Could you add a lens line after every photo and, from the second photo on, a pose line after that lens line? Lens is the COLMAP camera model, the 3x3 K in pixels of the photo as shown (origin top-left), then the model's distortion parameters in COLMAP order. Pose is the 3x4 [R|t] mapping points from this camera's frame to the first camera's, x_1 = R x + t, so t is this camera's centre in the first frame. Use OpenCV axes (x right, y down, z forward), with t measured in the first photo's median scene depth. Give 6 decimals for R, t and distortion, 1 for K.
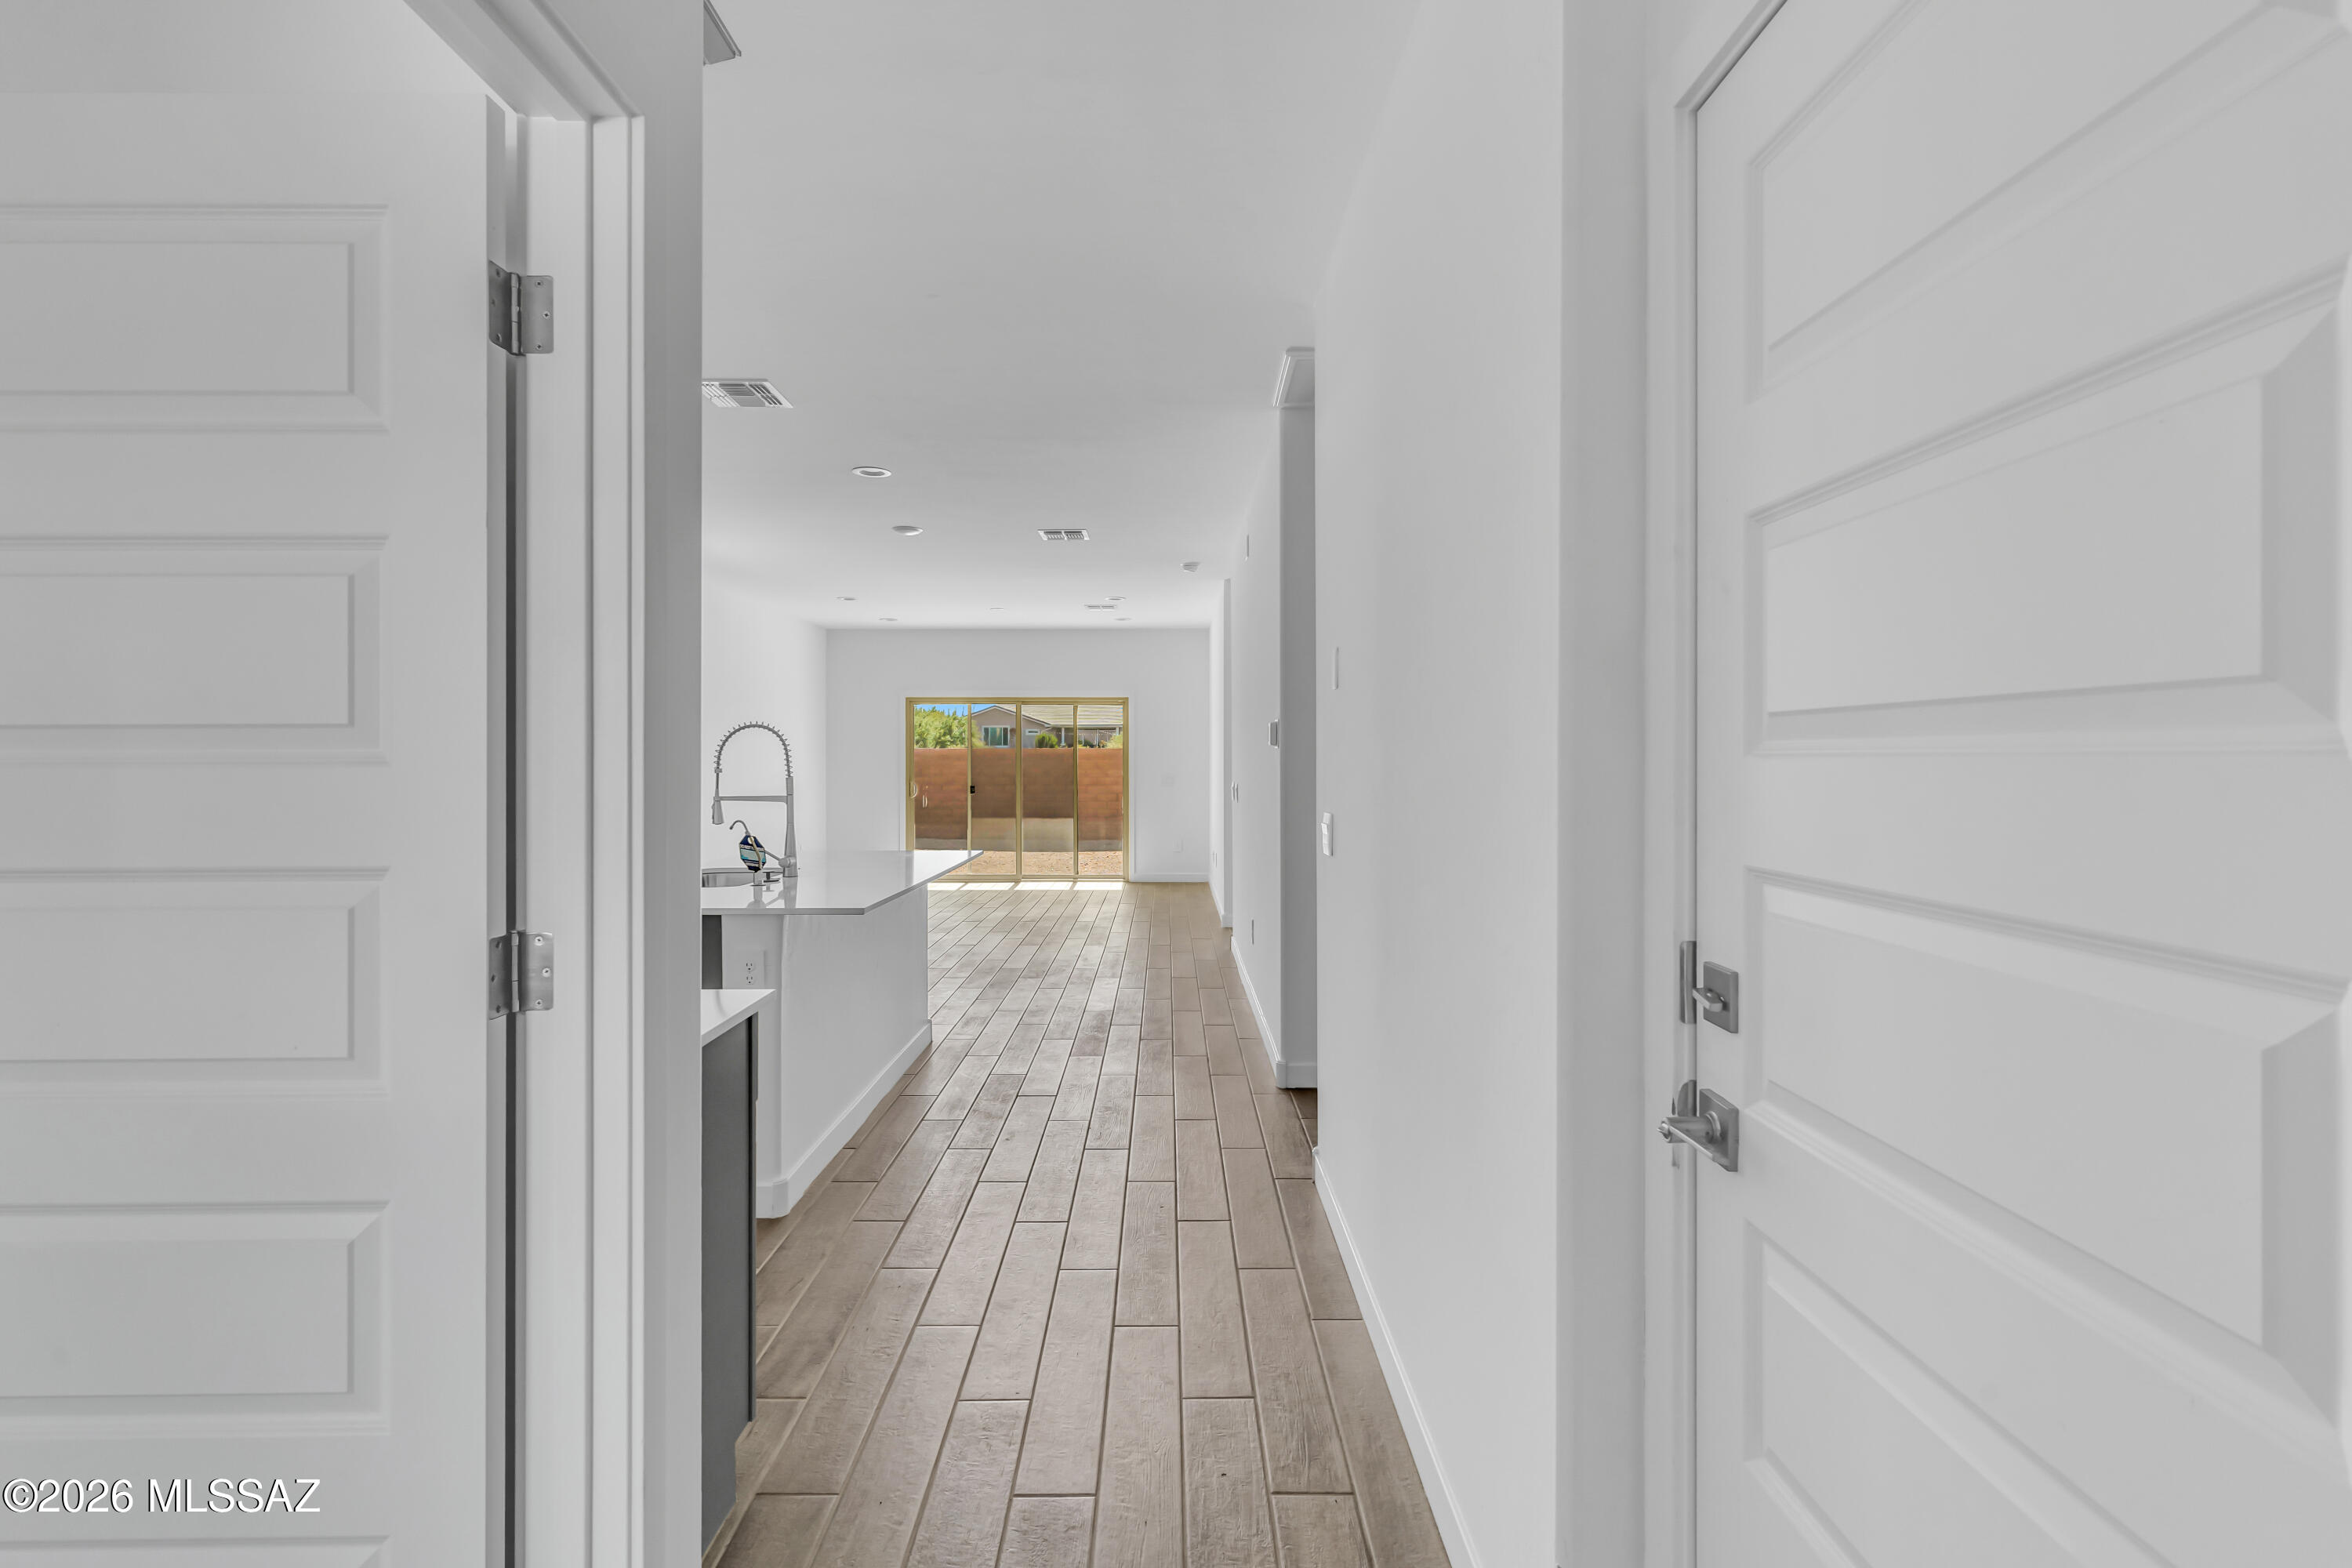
lens RADIAL K [[1148.8, 0, 1179.1], [0, 1148.8, 756.5], [0, 0, 1]] dist [0.000932, 0.000207]
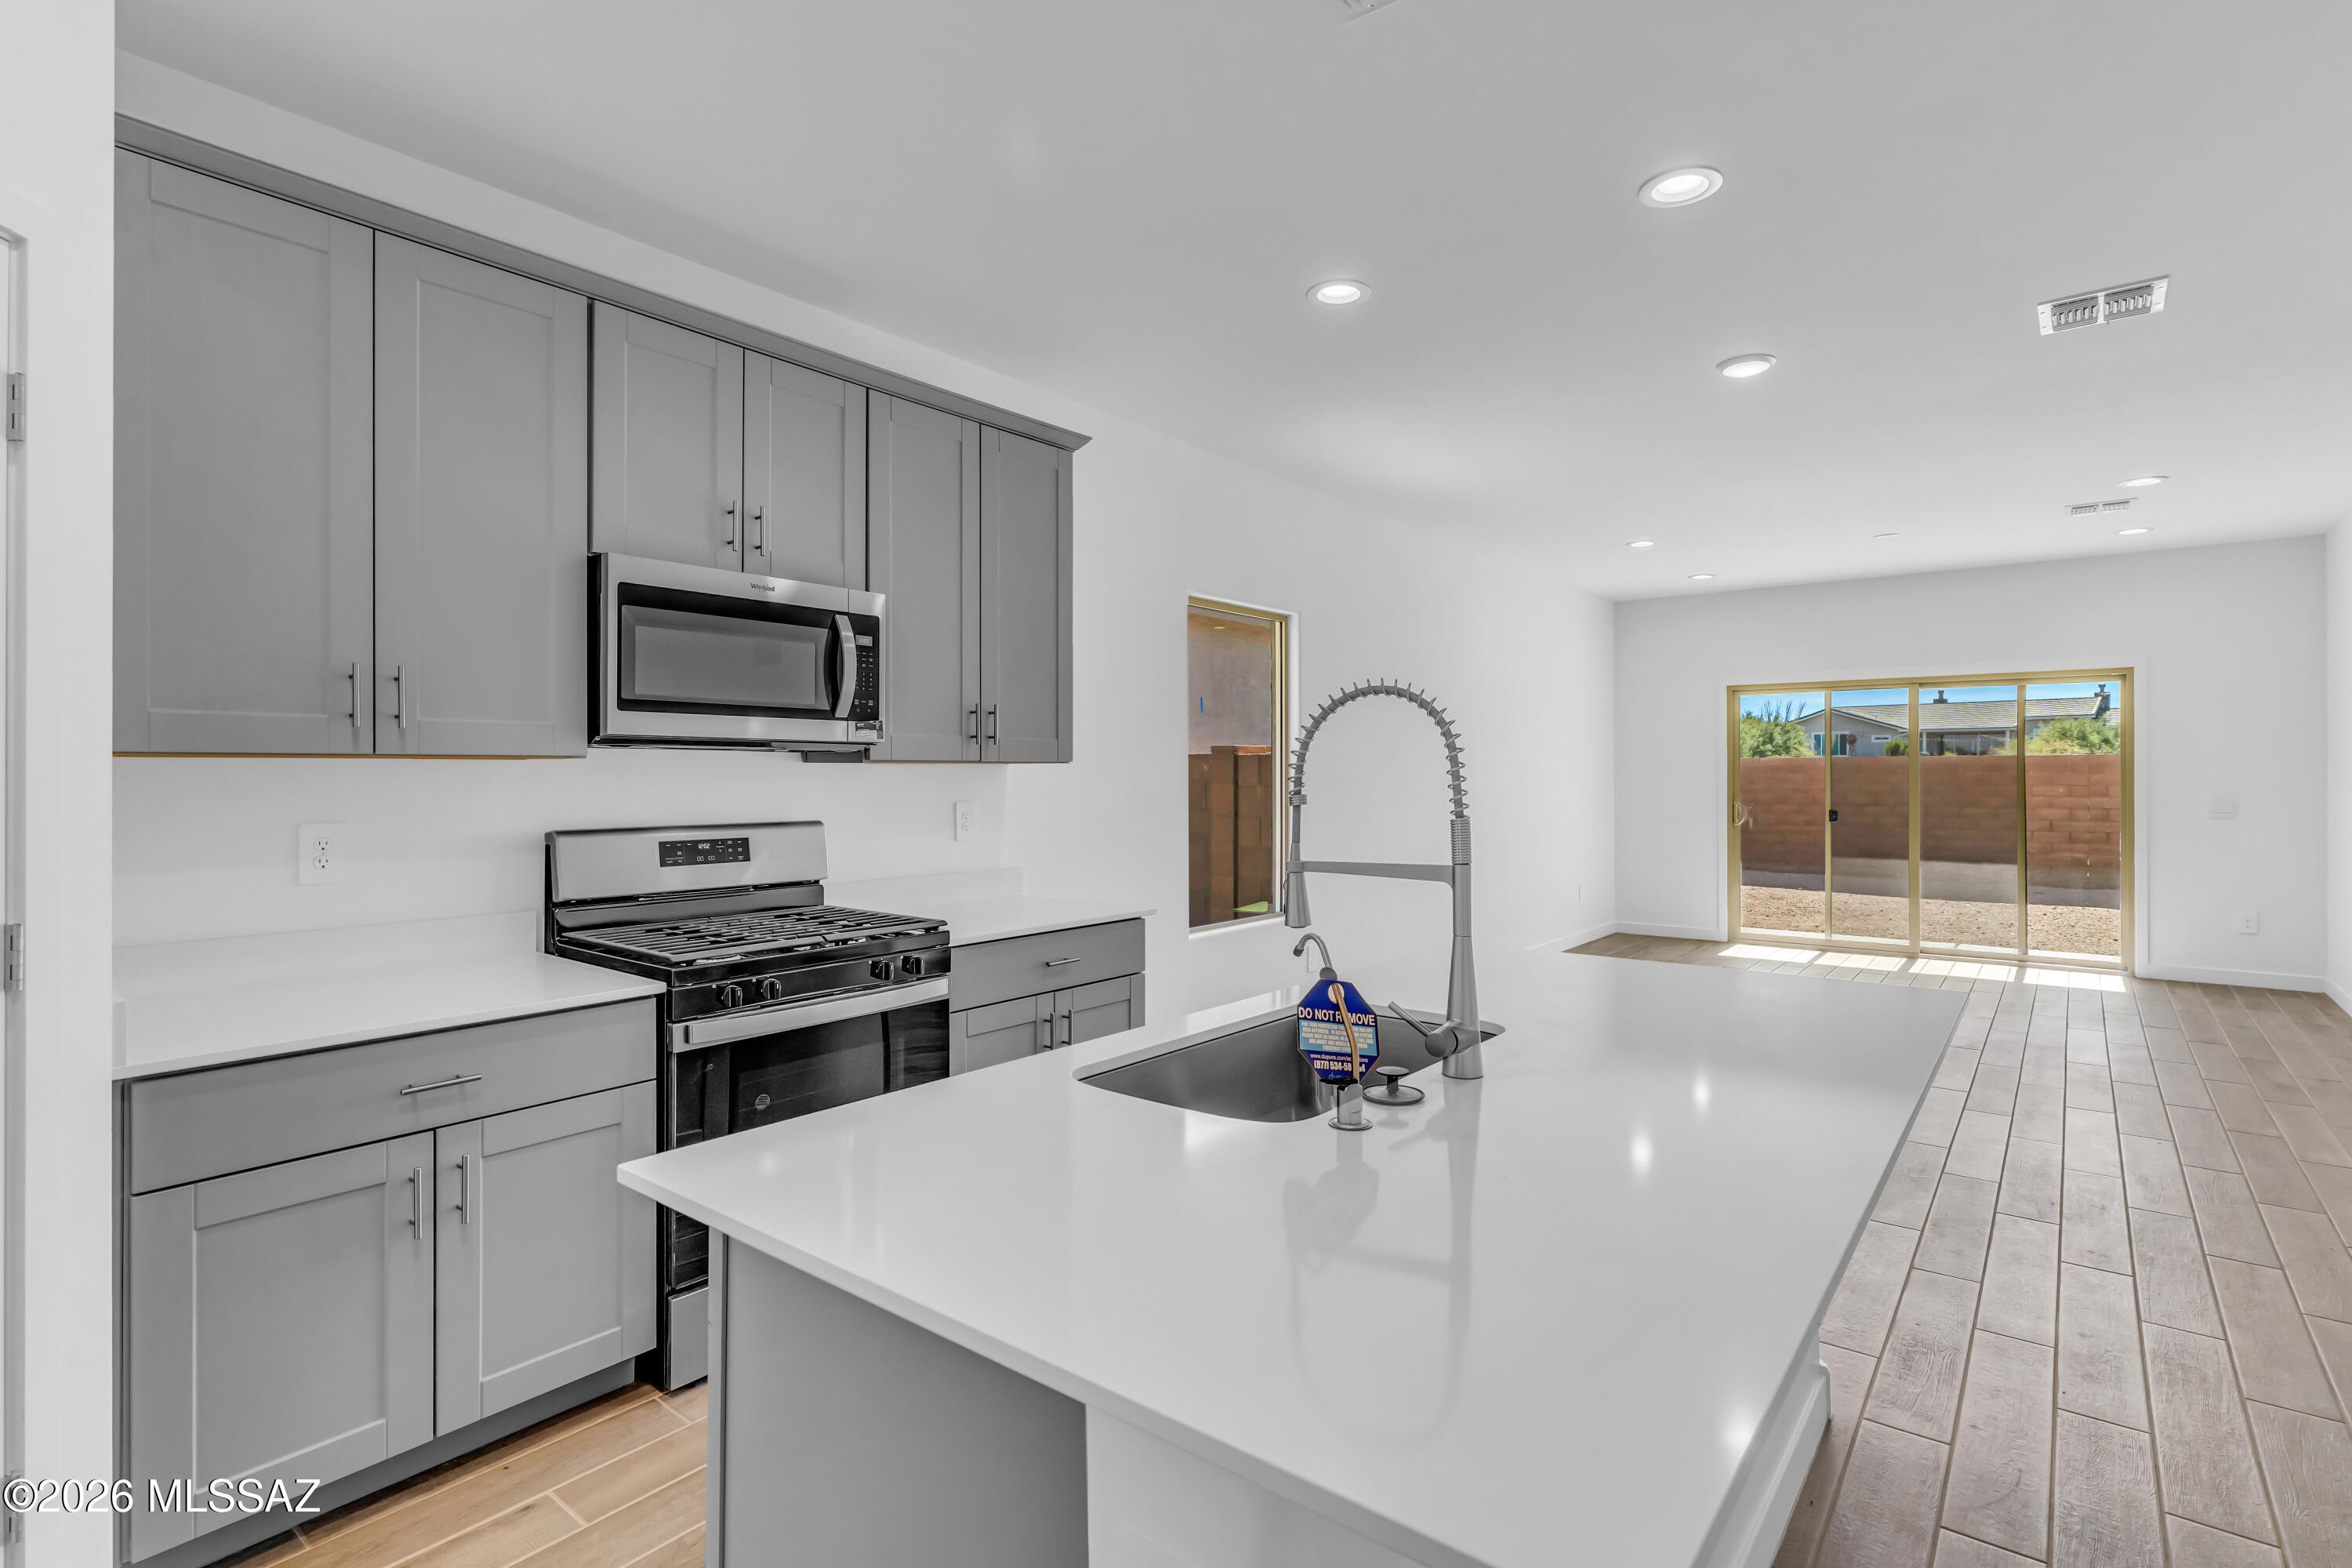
lens RADIAL K [[1135.8, 0, 1175.2], [0, 1135.8, 772.4], [0, 0, 1]] dist [0.002882, 0.000959]
pose [[0.779722, -0.000227, -0.626126, -0.068940], [0.002389, 0.999994, 0.002613, 0.000586], [0.626121, -0.003533, 0.779718, 0.254119]]
